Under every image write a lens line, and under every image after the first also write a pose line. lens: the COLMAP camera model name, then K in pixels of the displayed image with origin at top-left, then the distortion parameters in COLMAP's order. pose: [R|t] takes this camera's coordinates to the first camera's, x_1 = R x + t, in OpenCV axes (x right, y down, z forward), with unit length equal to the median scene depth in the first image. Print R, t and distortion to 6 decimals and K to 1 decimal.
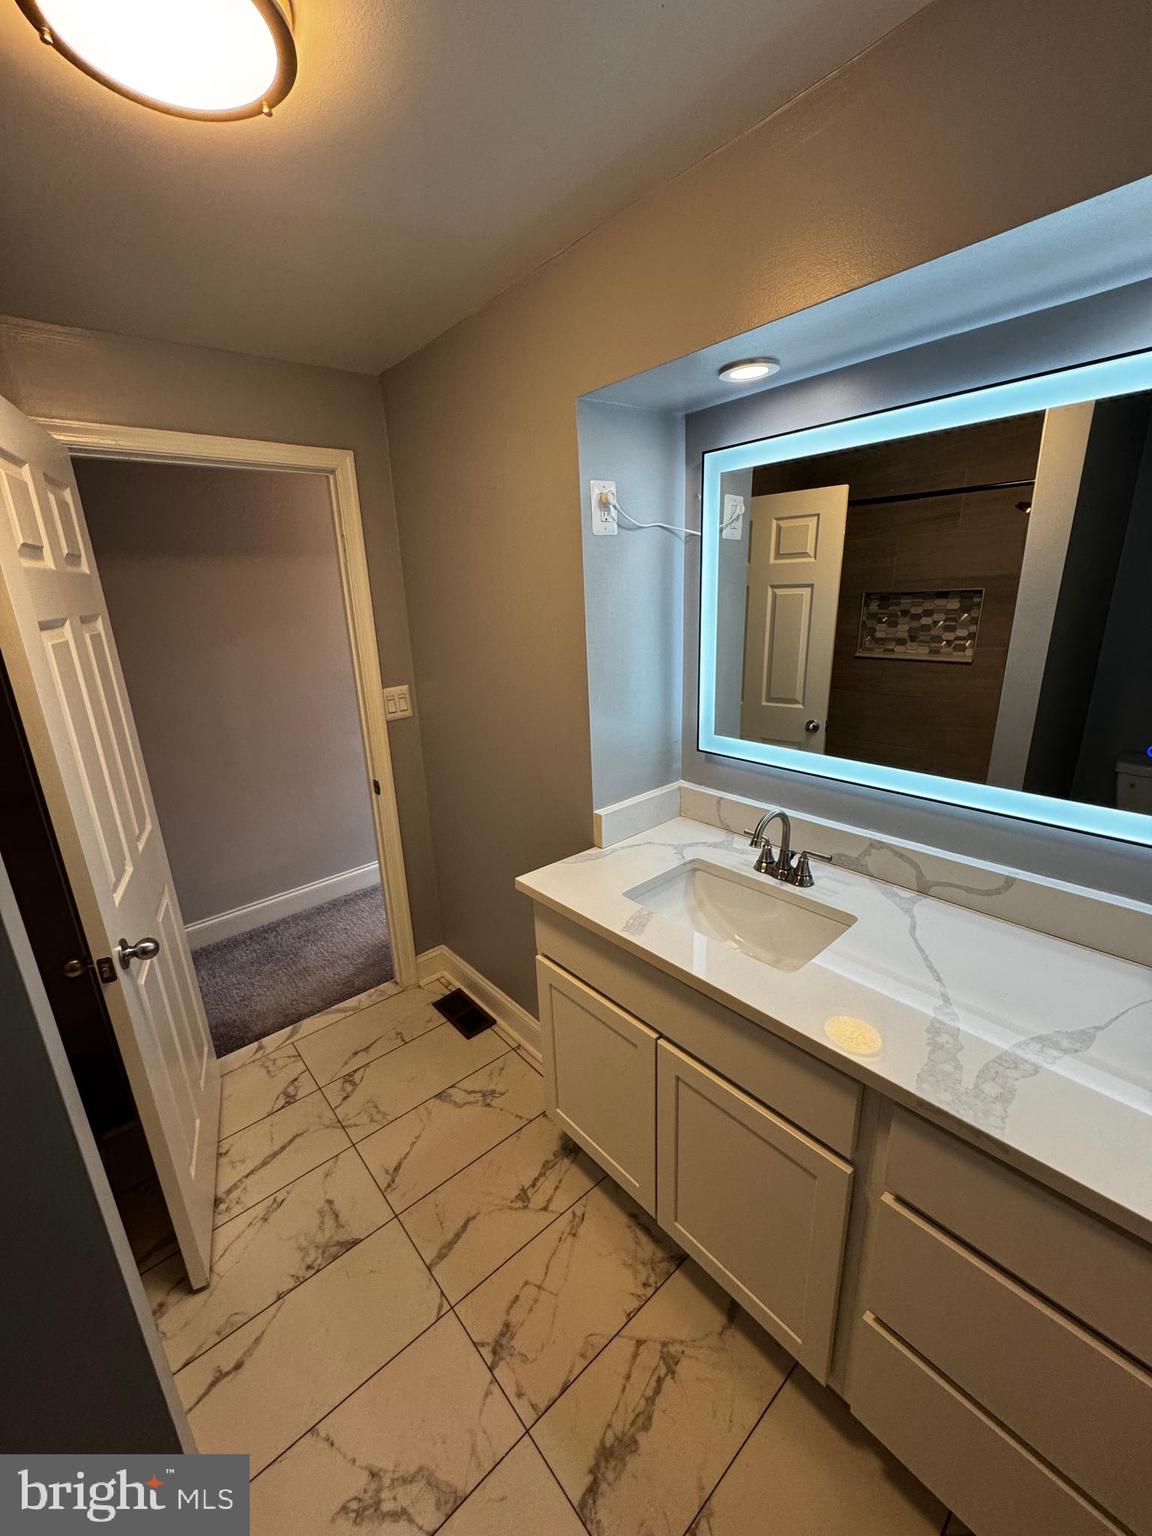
lens RADIAL K [[613.4, 0, 577.8], [0, 613.4, 767.9], [0, 0, 1]] dist [-0.002786, 0.000361]
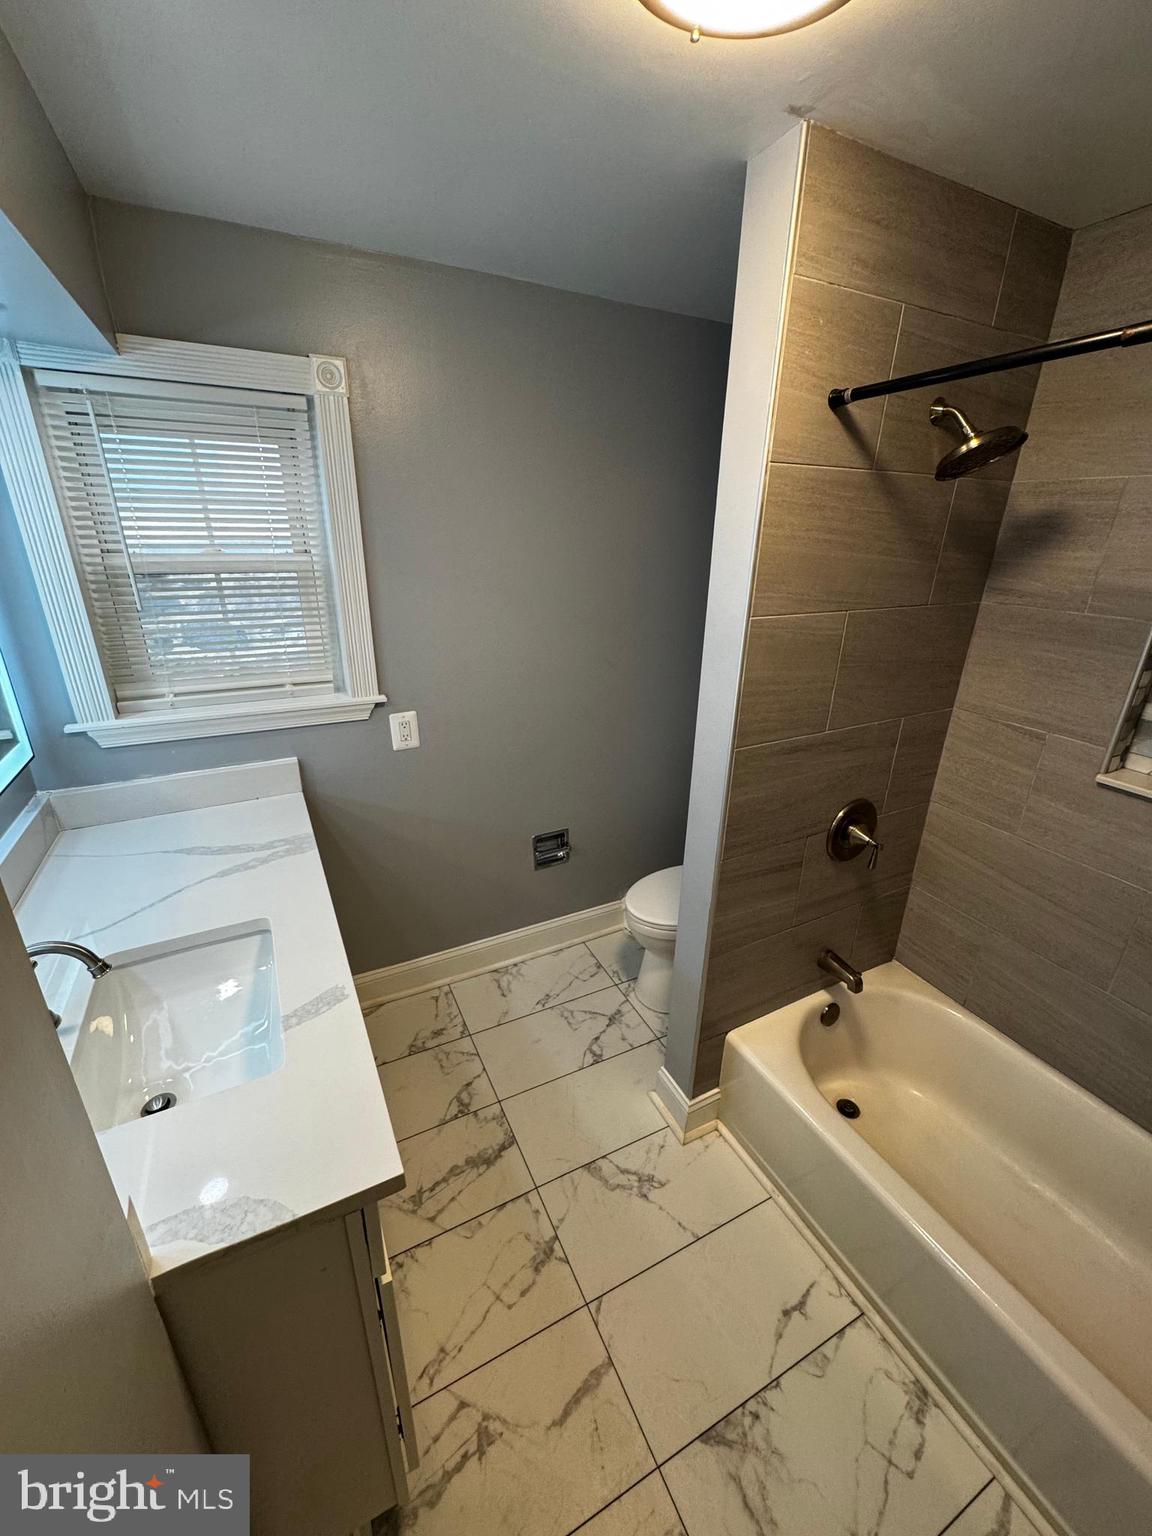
lens RADIAL K [[613.4, 0, 576.2], [0, 613.4, 767.3], [0, 0, 1]] dist [-0.002786, 0.000361]
pose [[-0.968535, -0.073633, 0.237735, -0.381325], [0.087272, 0.794094, 0.601497, -0.430584], [-0.233074, 0.603318, -0.762682, 1.305408]]
